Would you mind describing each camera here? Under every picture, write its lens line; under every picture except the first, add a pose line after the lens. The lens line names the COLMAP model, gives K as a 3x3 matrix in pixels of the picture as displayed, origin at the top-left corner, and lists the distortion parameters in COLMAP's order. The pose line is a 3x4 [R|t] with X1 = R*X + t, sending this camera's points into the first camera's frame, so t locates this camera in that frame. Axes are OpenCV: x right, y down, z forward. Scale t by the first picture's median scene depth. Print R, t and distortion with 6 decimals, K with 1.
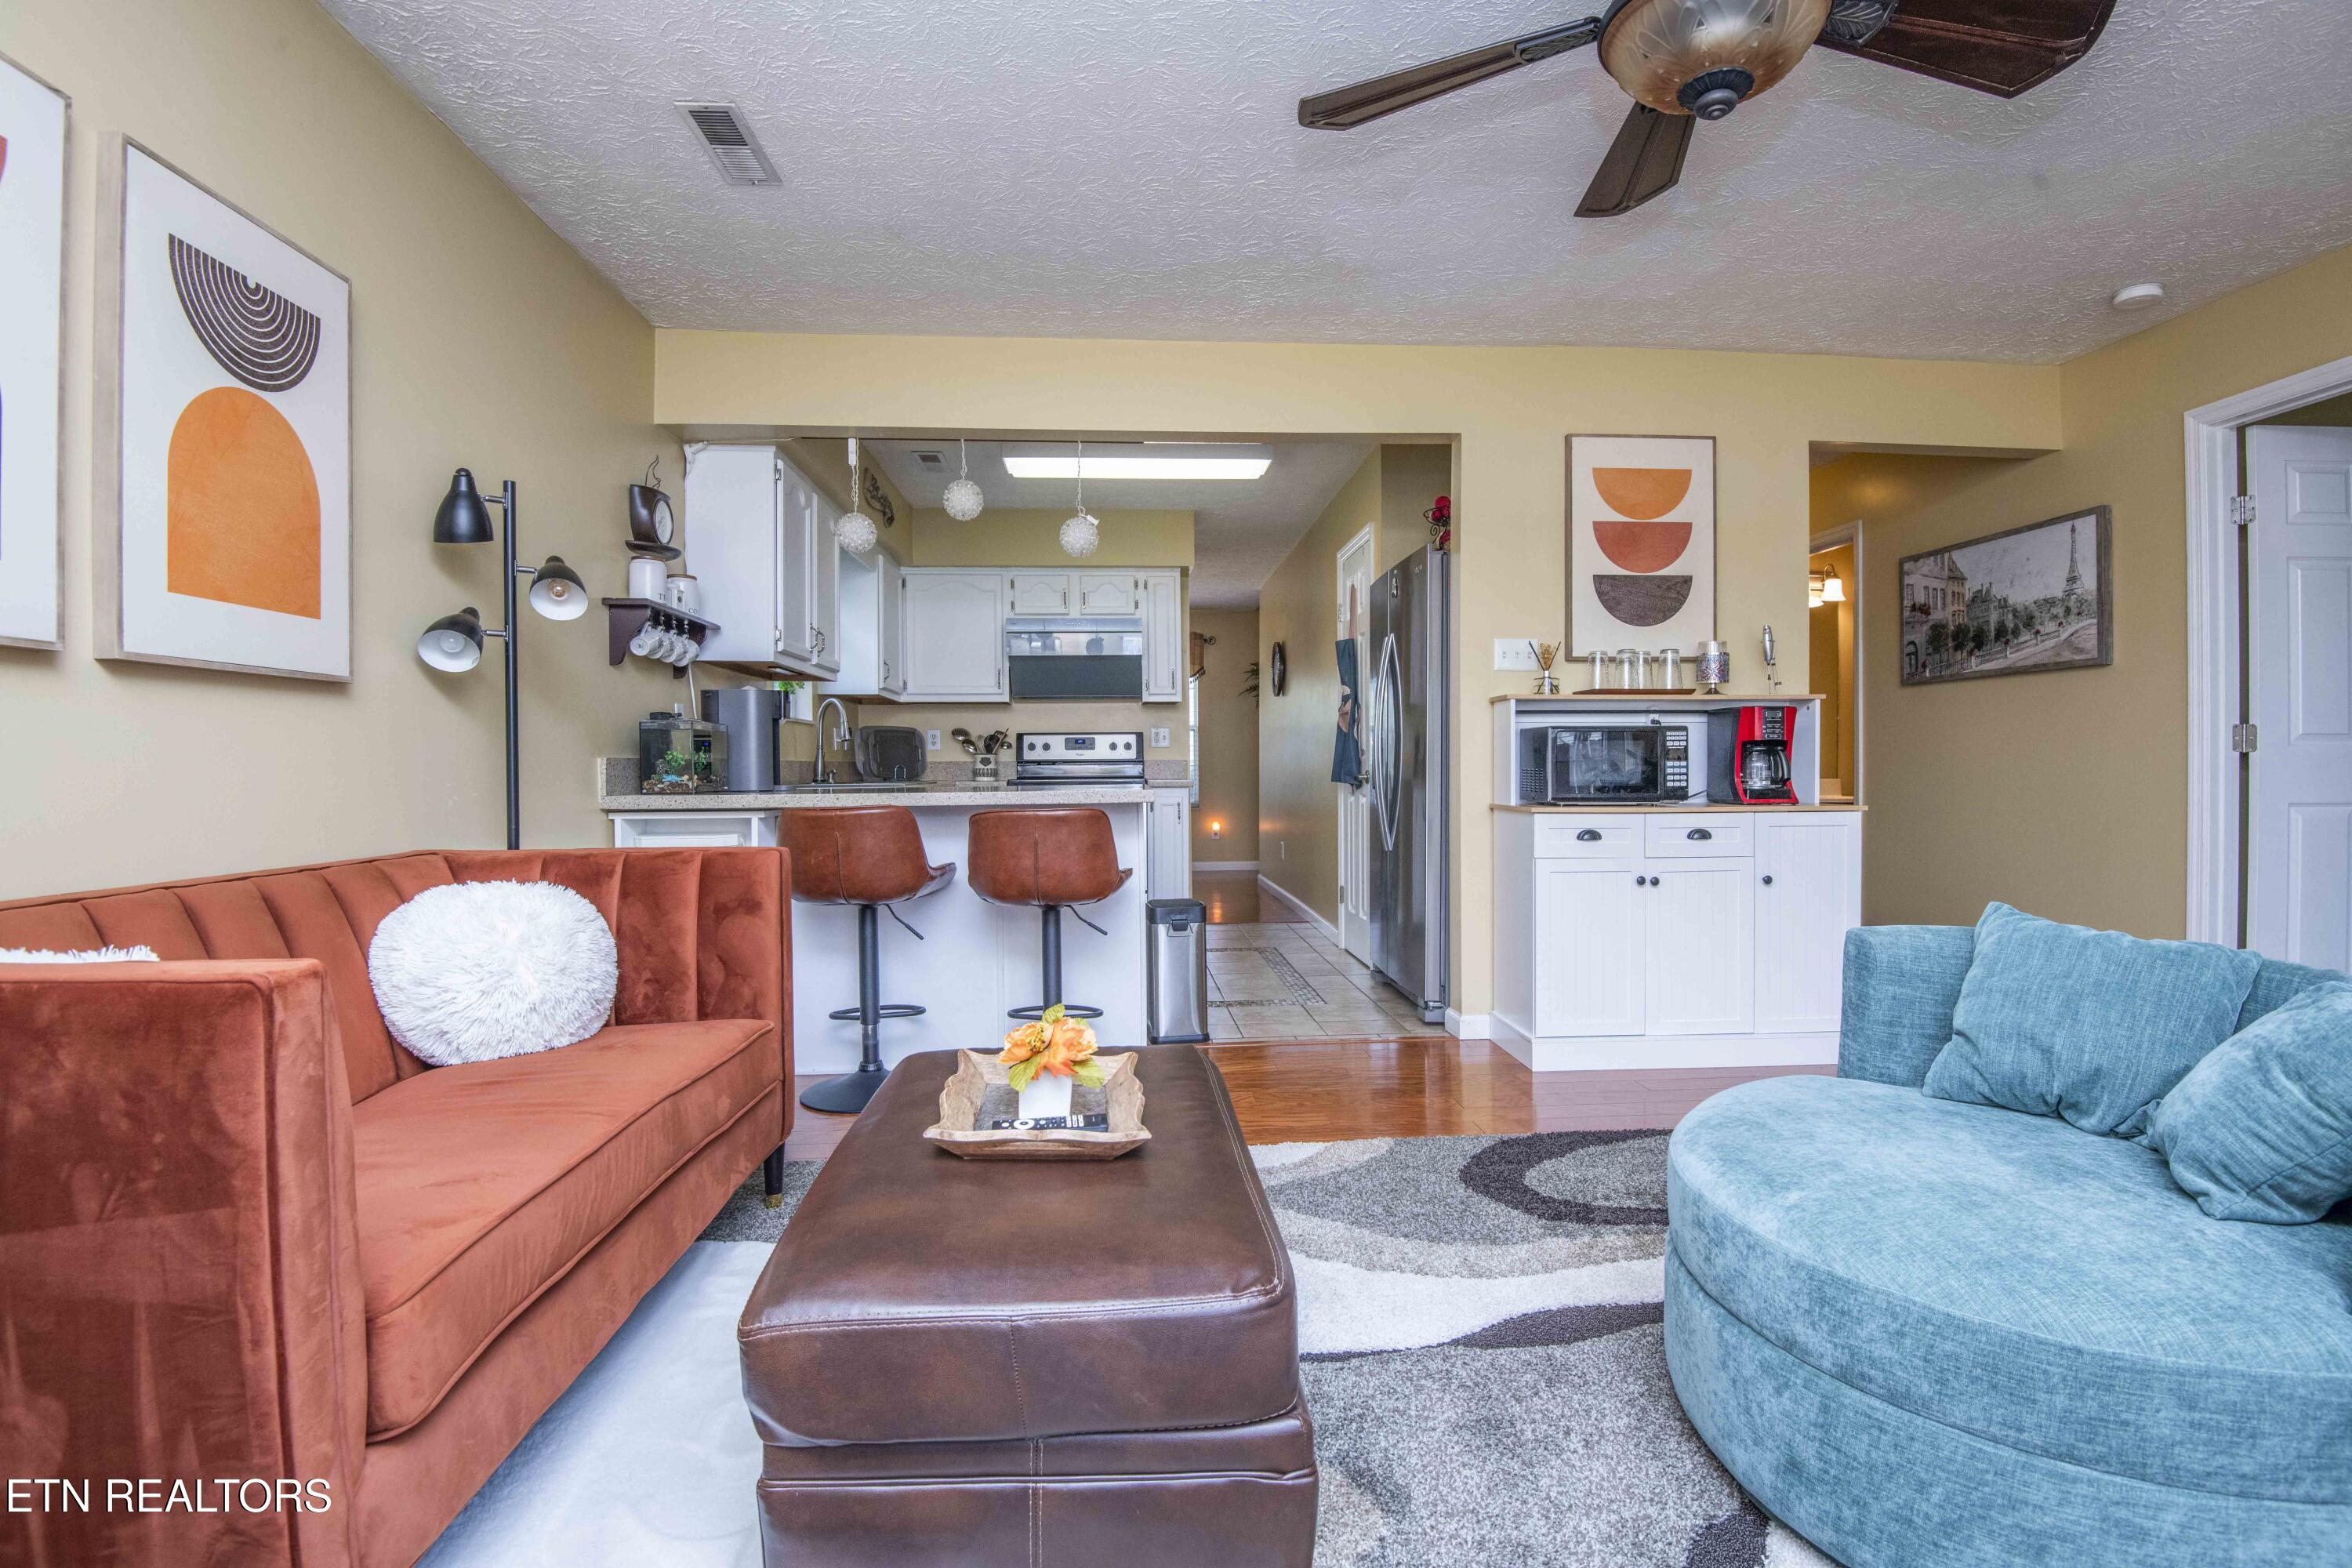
lens RADIAL K [[1079.7, 0, 1186.1], [0, 1079.7, 781.3], [0, 0, 1]] dist [-0.000982, -0.024158]
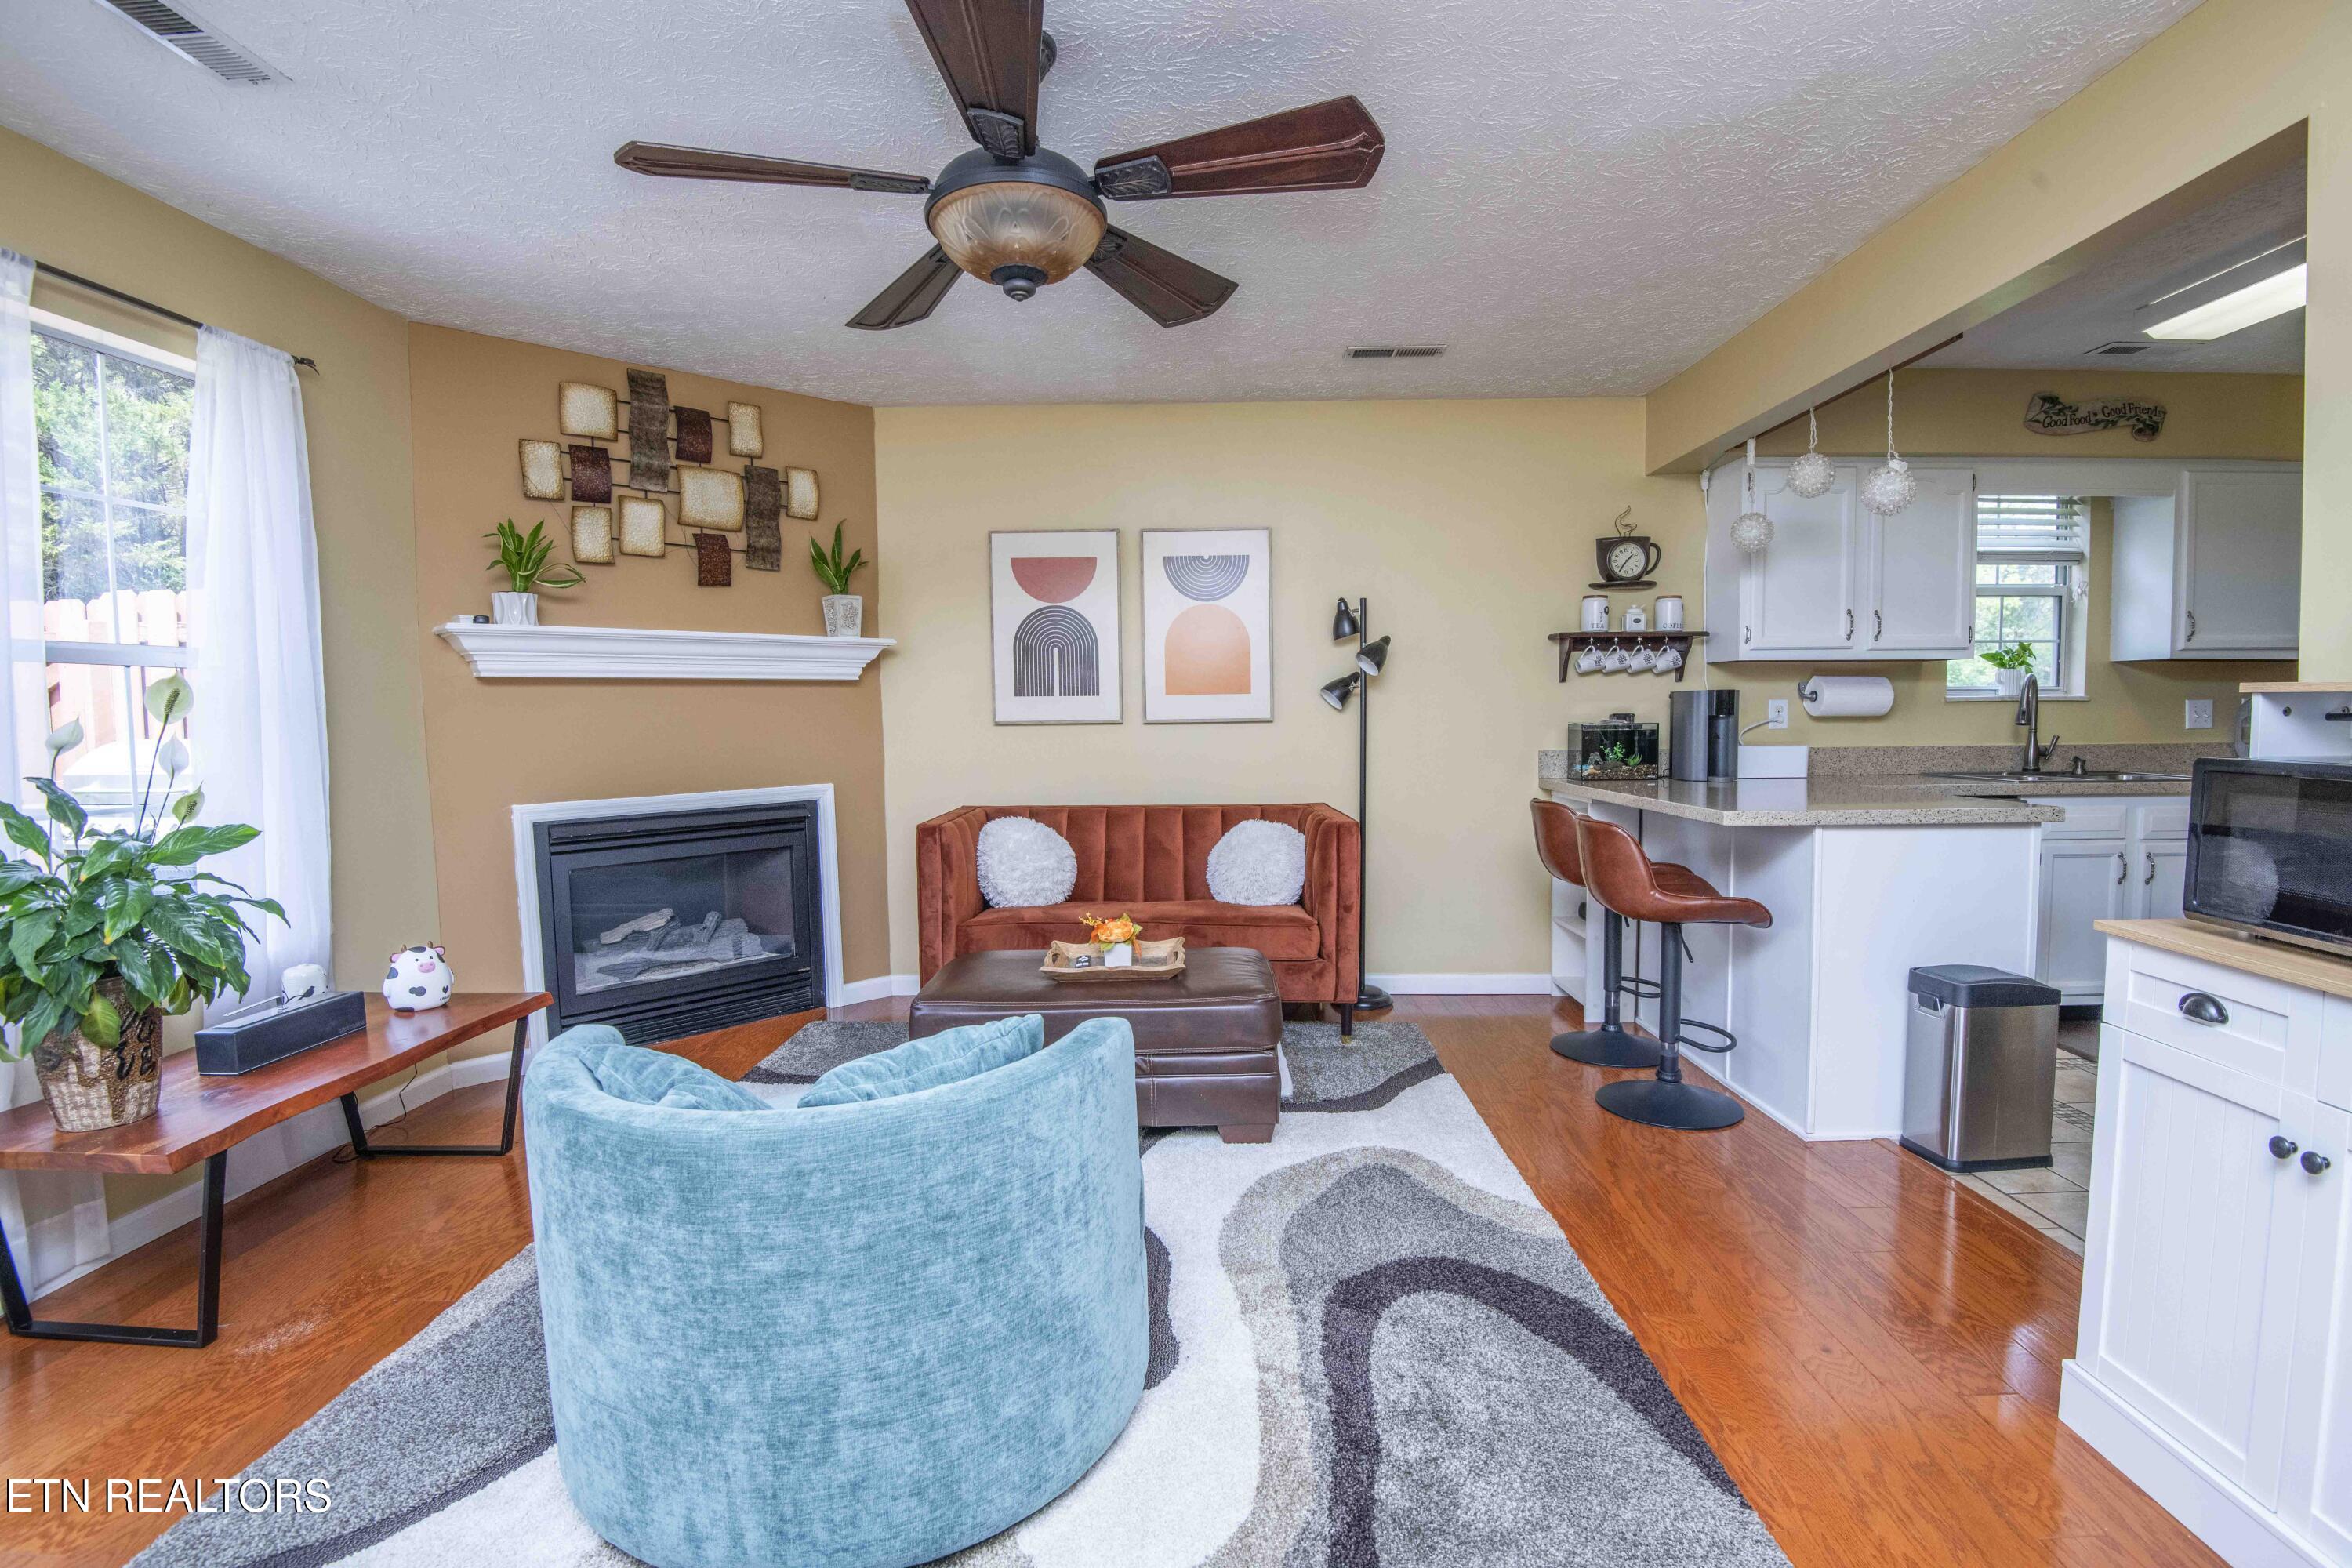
lens RADIAL K [[1074.6, 0, 1185.7], [0, 1074.6, 788.6], [0, 0, 1]] dist [-0.040933, -0.000858]
pose [[-0.096995, 0.071900, -0.992684, 0.727842], [0.000309, 0.997389, 0.072210, -0.060627], [0.995285, 0.006697, -0.096765, 0.554824]]
